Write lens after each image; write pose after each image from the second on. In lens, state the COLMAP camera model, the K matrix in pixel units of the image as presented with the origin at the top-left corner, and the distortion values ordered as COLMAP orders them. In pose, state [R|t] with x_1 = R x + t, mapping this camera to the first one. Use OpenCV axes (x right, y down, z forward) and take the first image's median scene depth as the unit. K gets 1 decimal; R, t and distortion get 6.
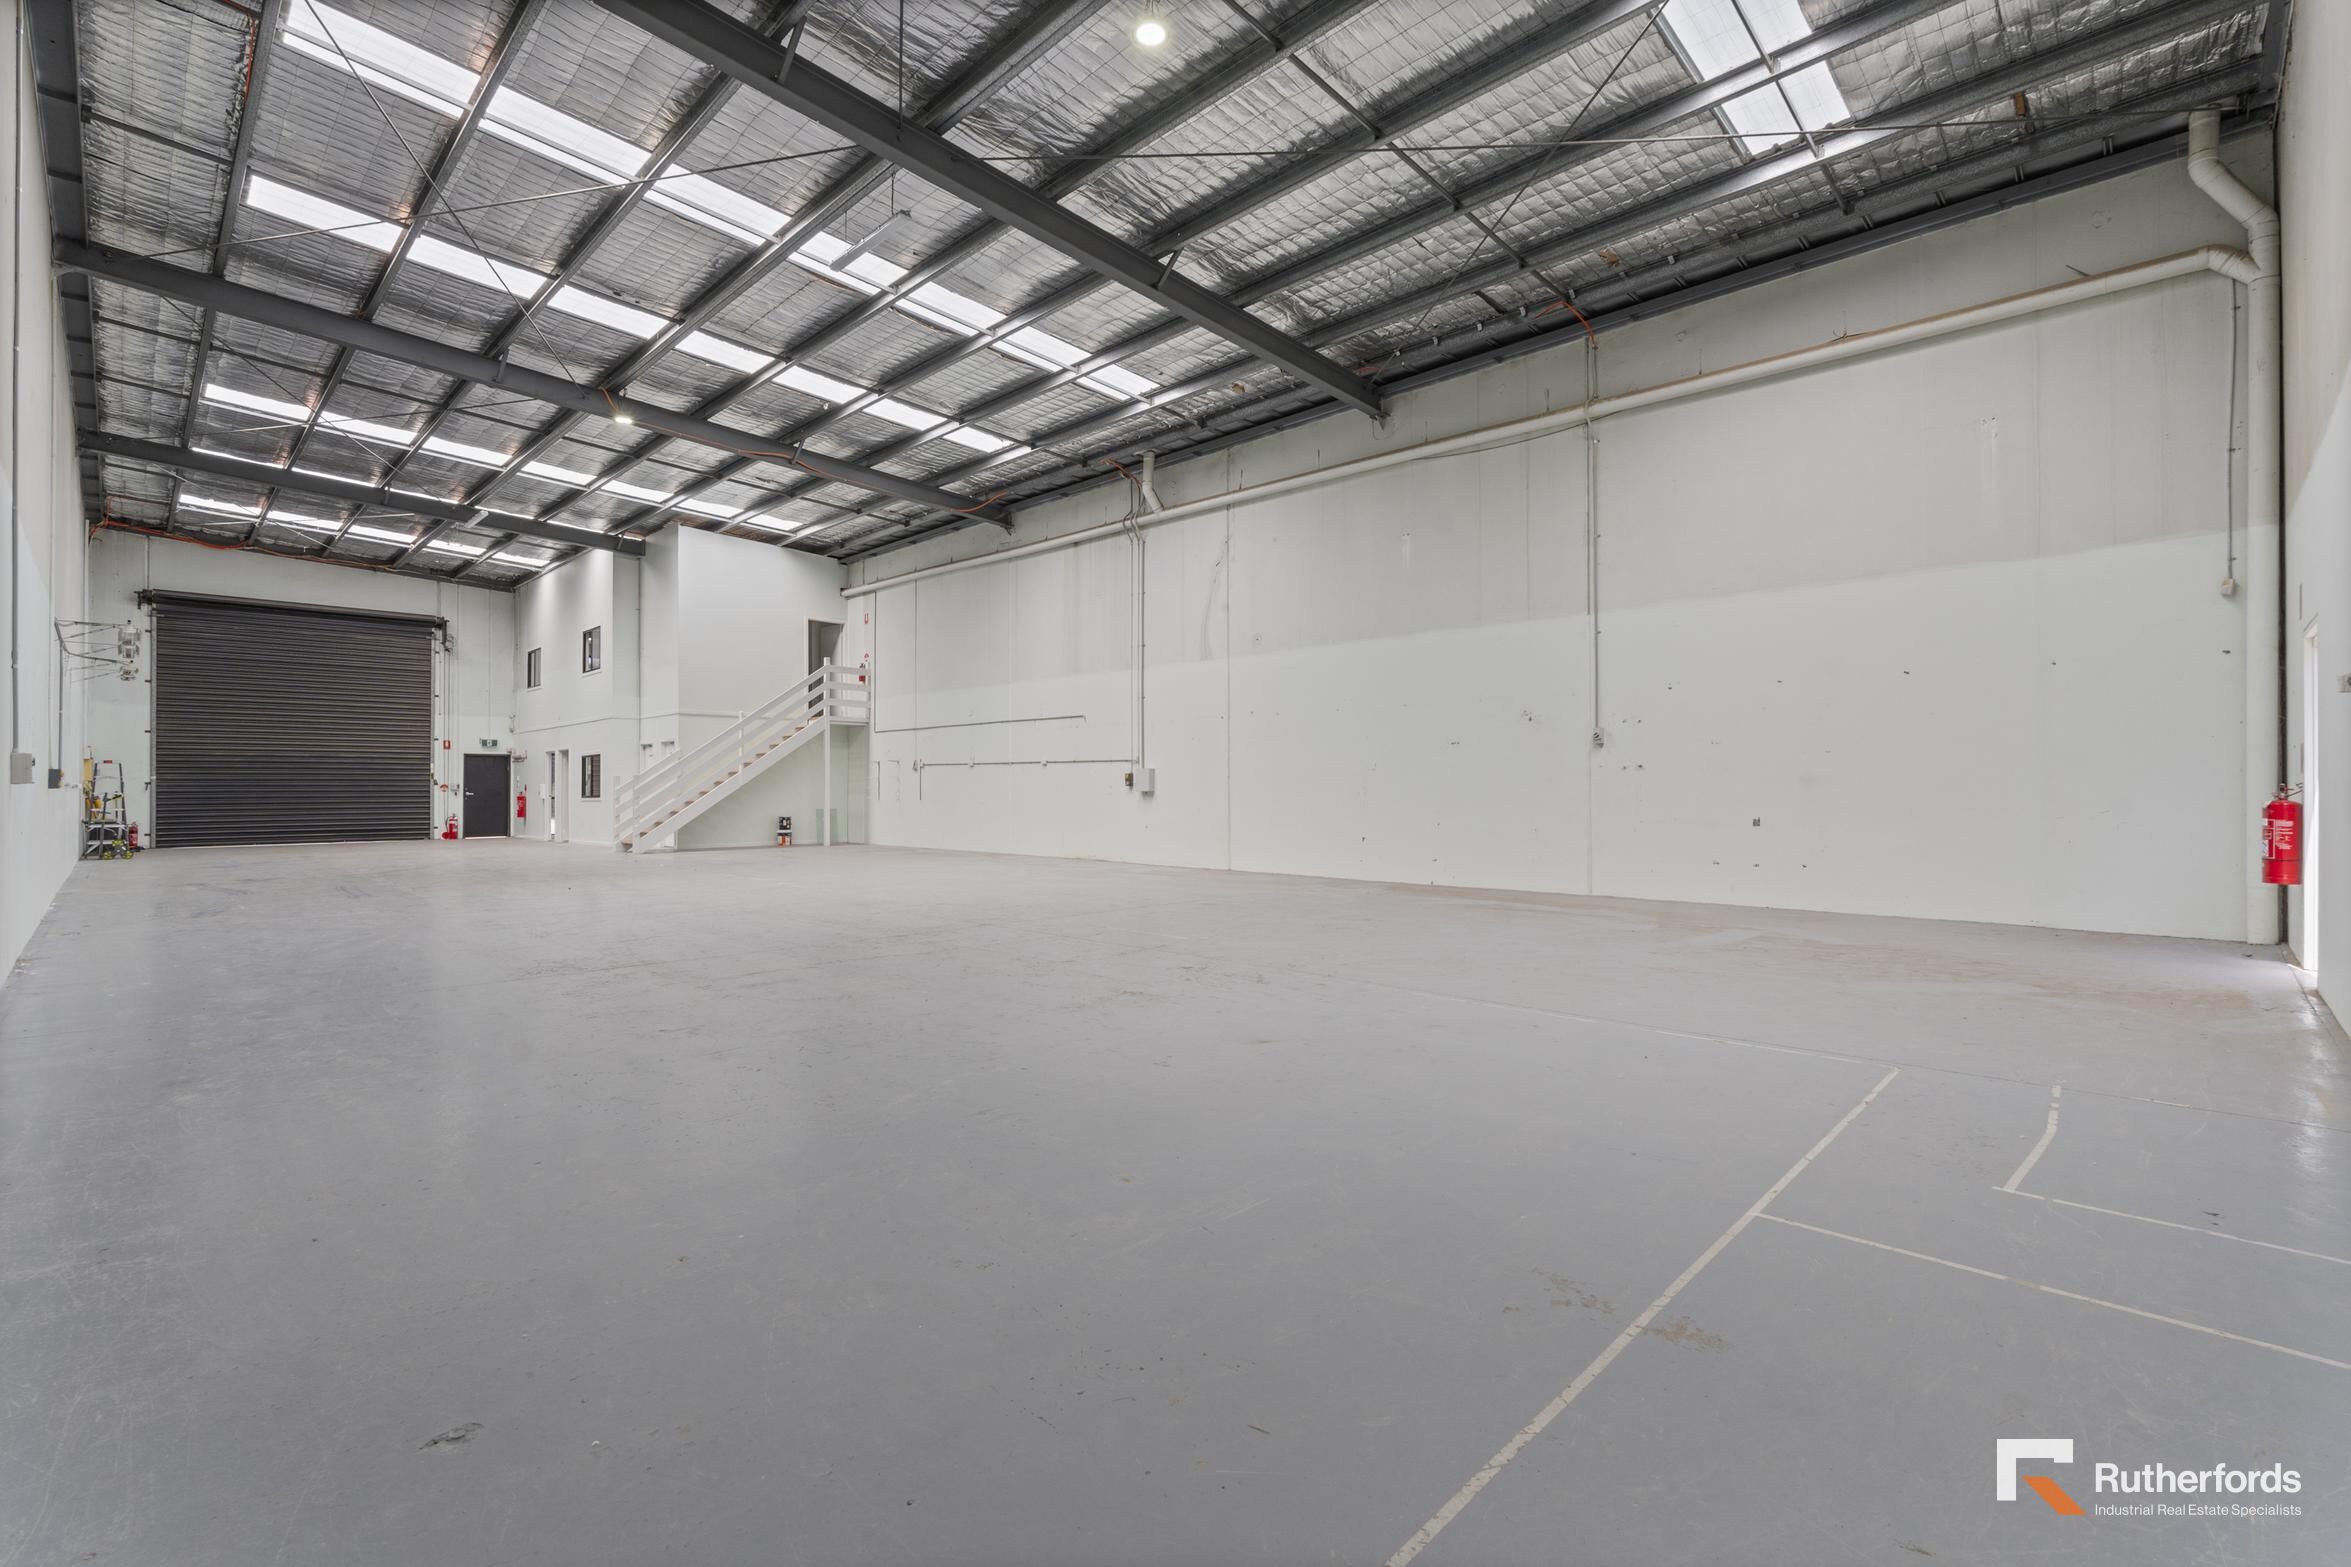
lens RADIAL K [[1039.2, 0, 1175.5], [0, 1039.2, 783.5], [0, 0, 1]] dist [-0.004588, -0.000366]
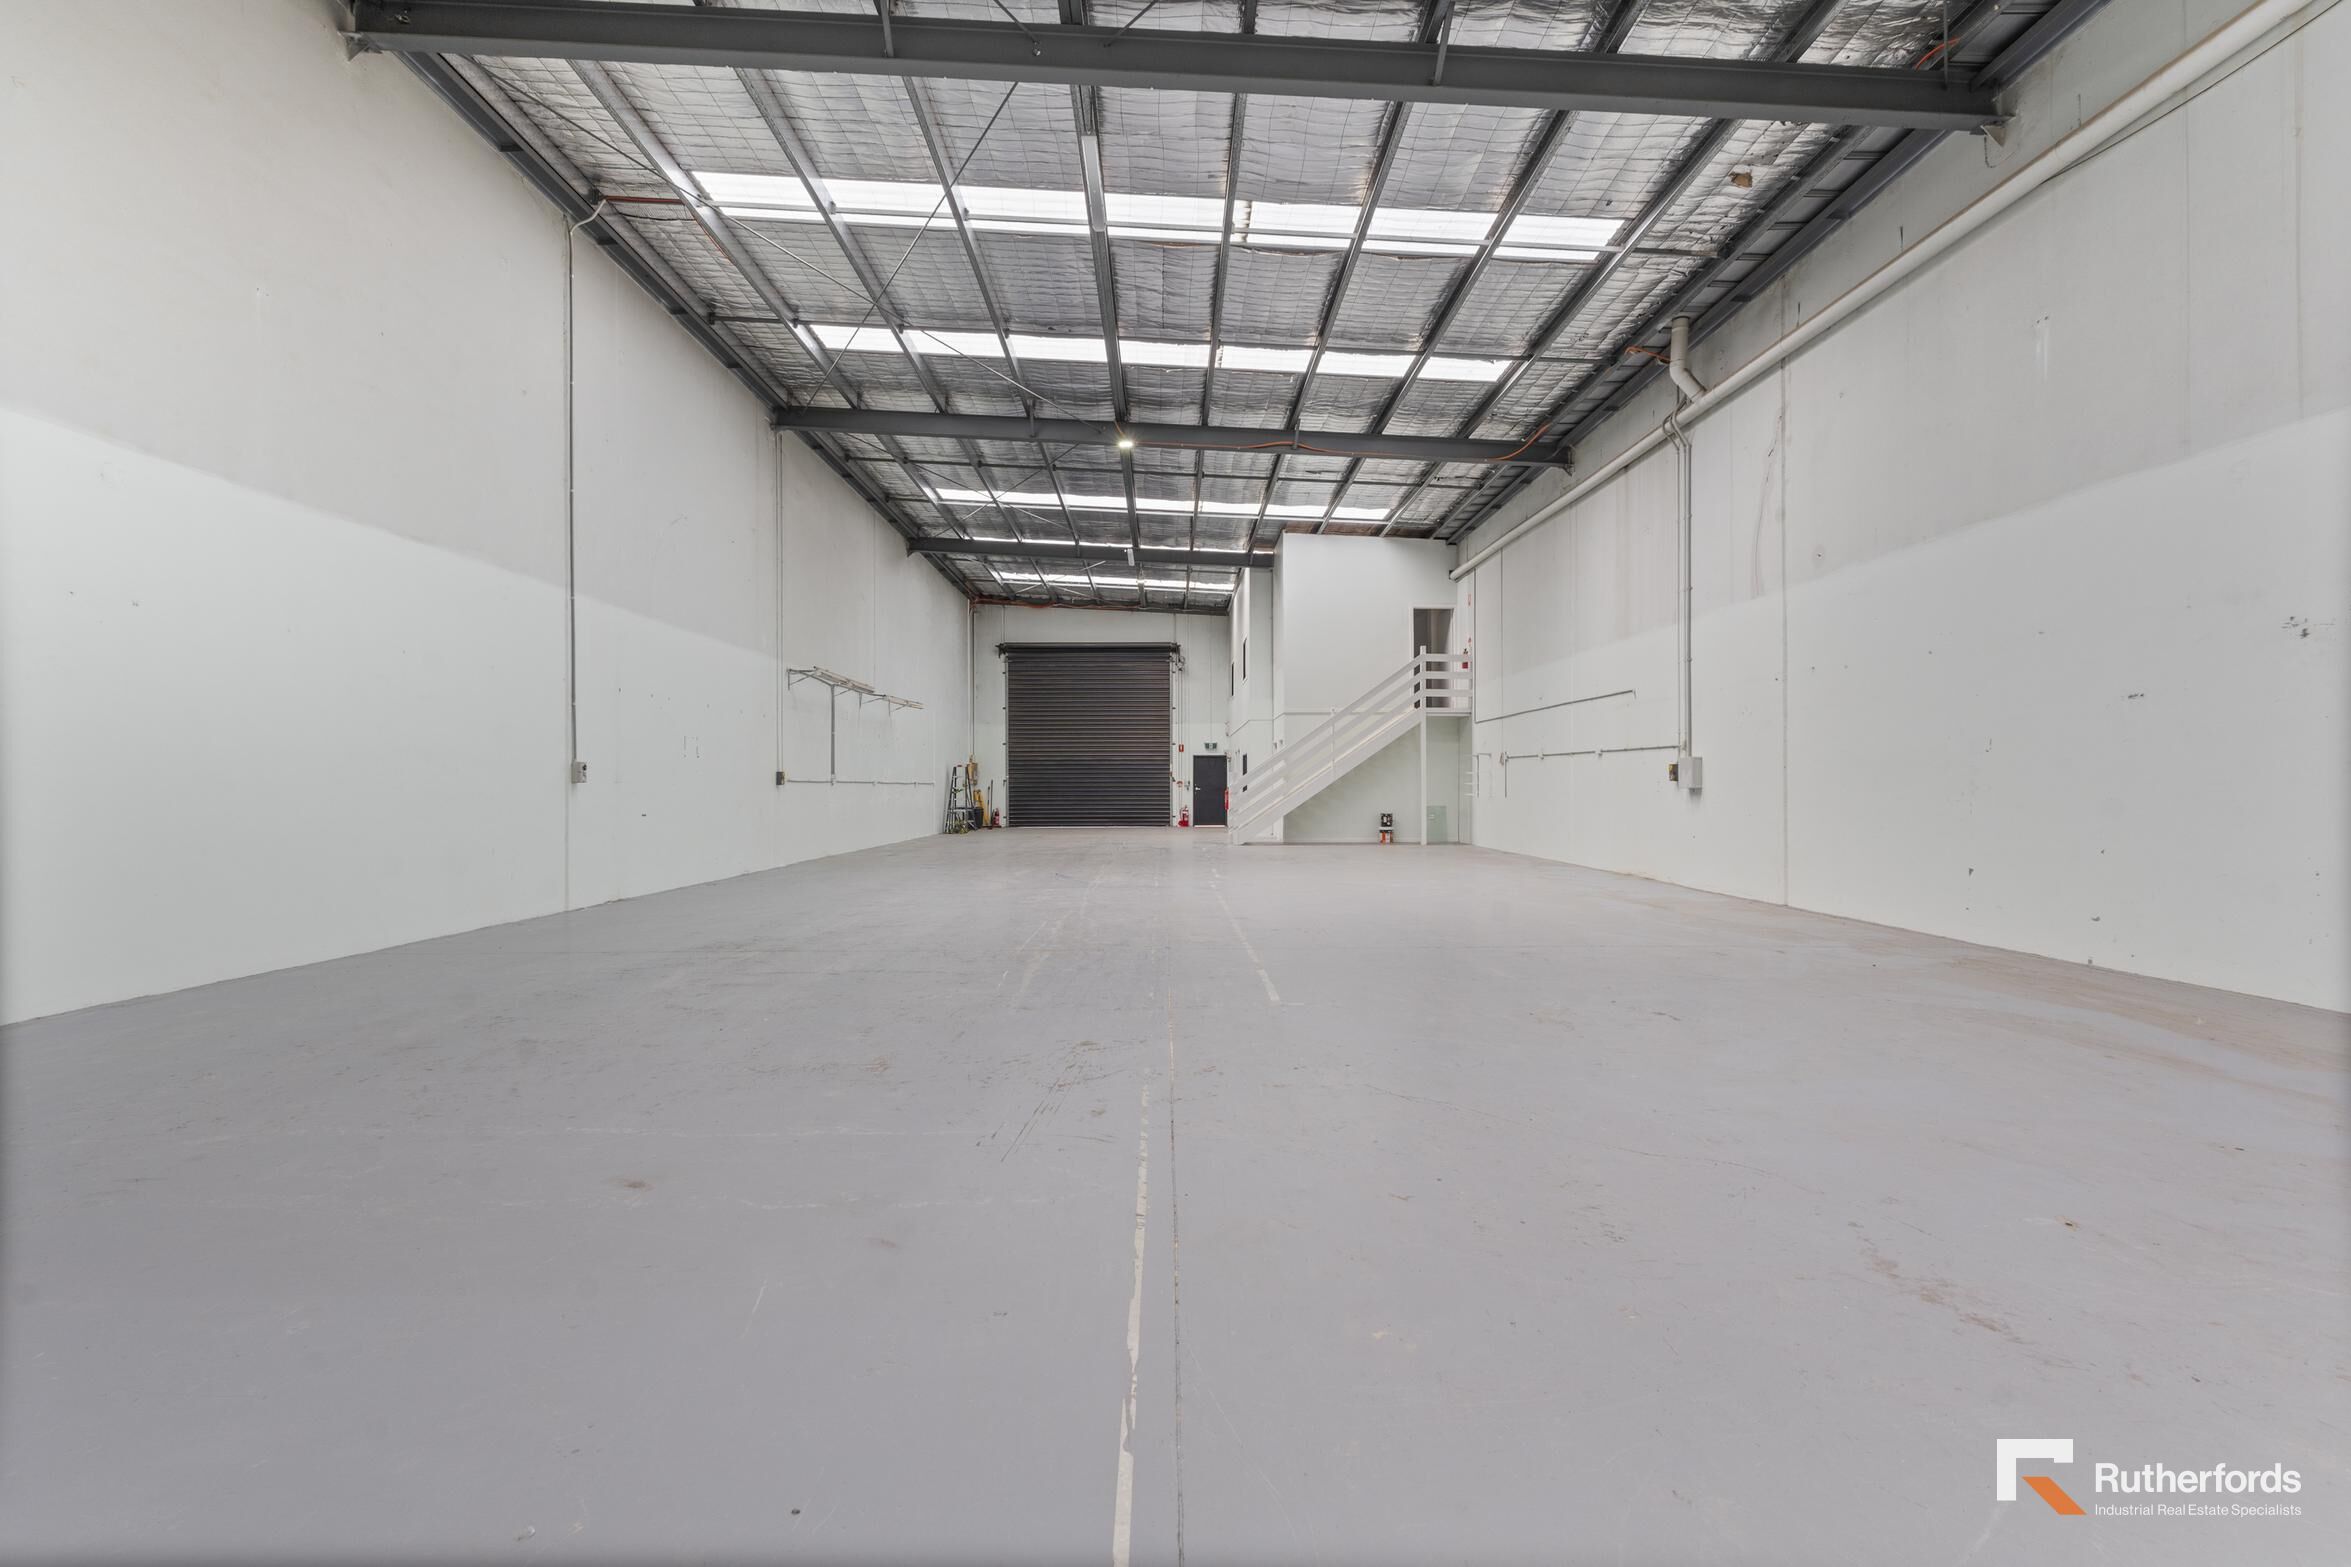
lens RADIAL K [[1041.3, 0, 1172.1], [0, 1041.3, 814.3], [0, 0, 1]] dist [0.018238, -0.000392]
pose [[0.702932, 0.020155, -0.710971, 0.181072], [0.003419, 0.999491, 0.031715, 0.001158], [0.711249, -0.024725, 0.702505, 0.160685]]
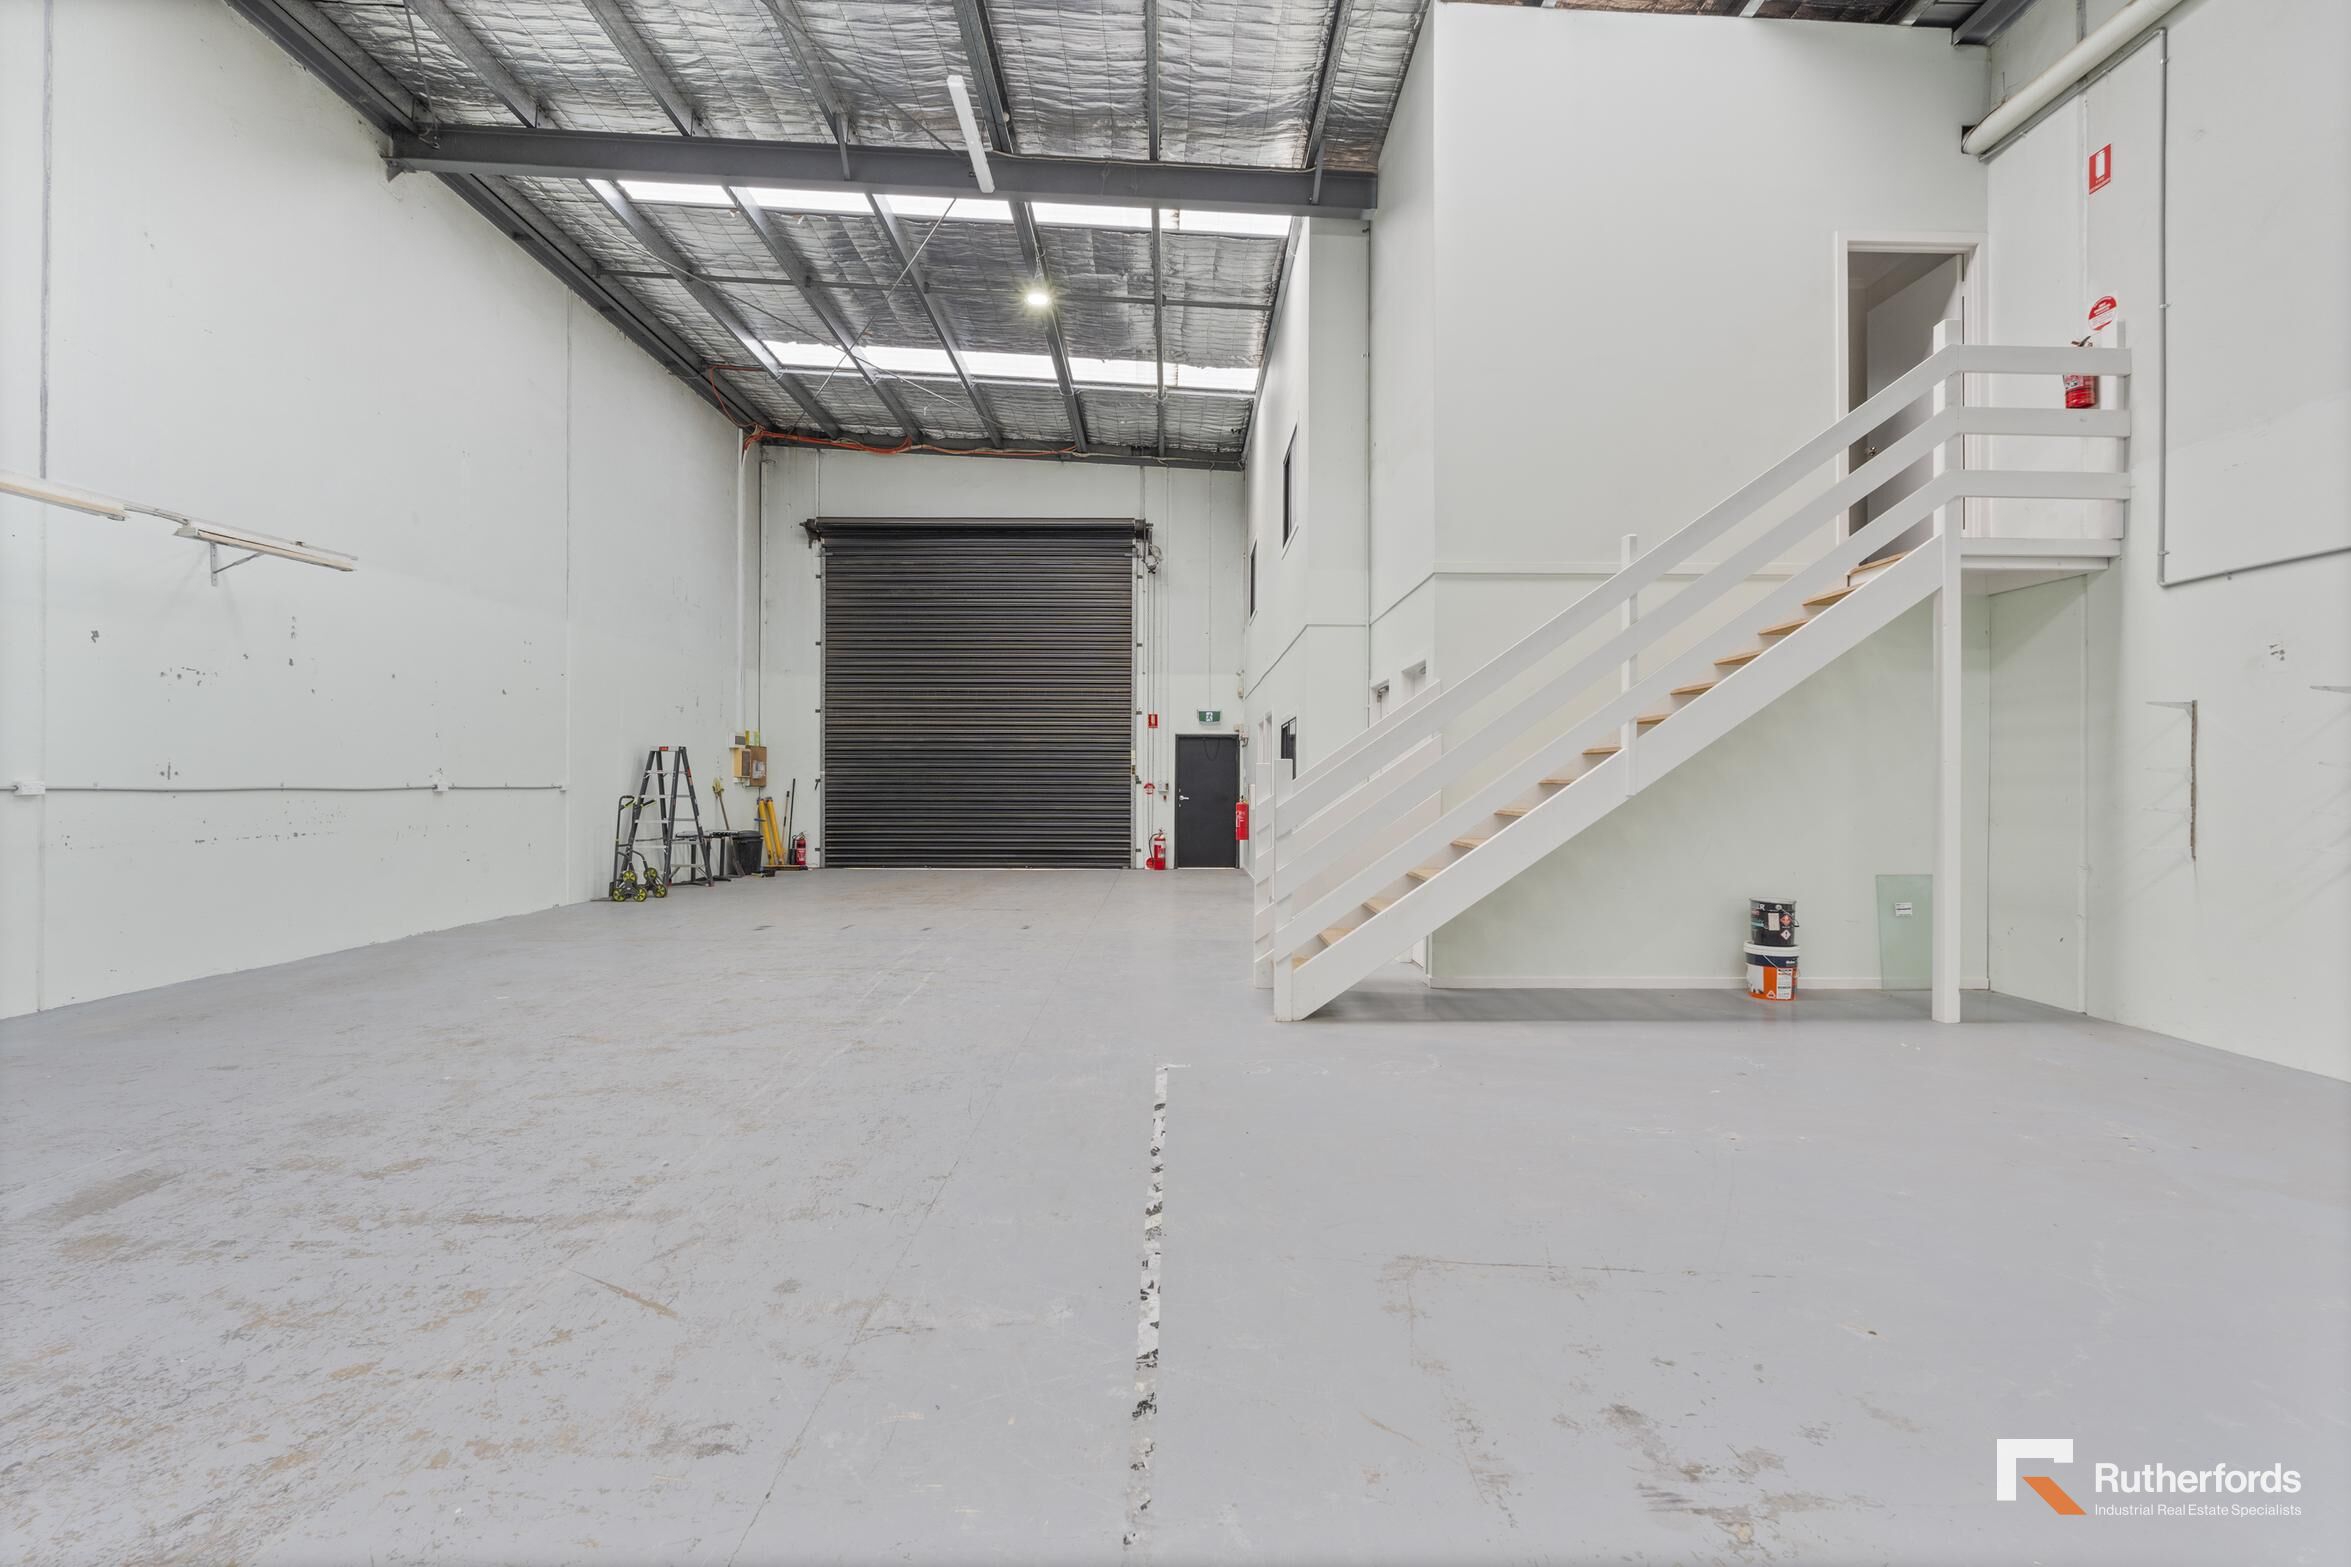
lens RADIAL K [[1039.2, 0, 1175.5], [0, 1039.2, 783.5], [0, 0, 1]] dist [-0.004588, -0.000366]
pose [[0.703509, 0.005056, -0.710668, -0.279689], [-0.002551, 0.999986, 0.004589, -0.002070], [0.710682, -0.001415, 0.703512, 0.656100]]
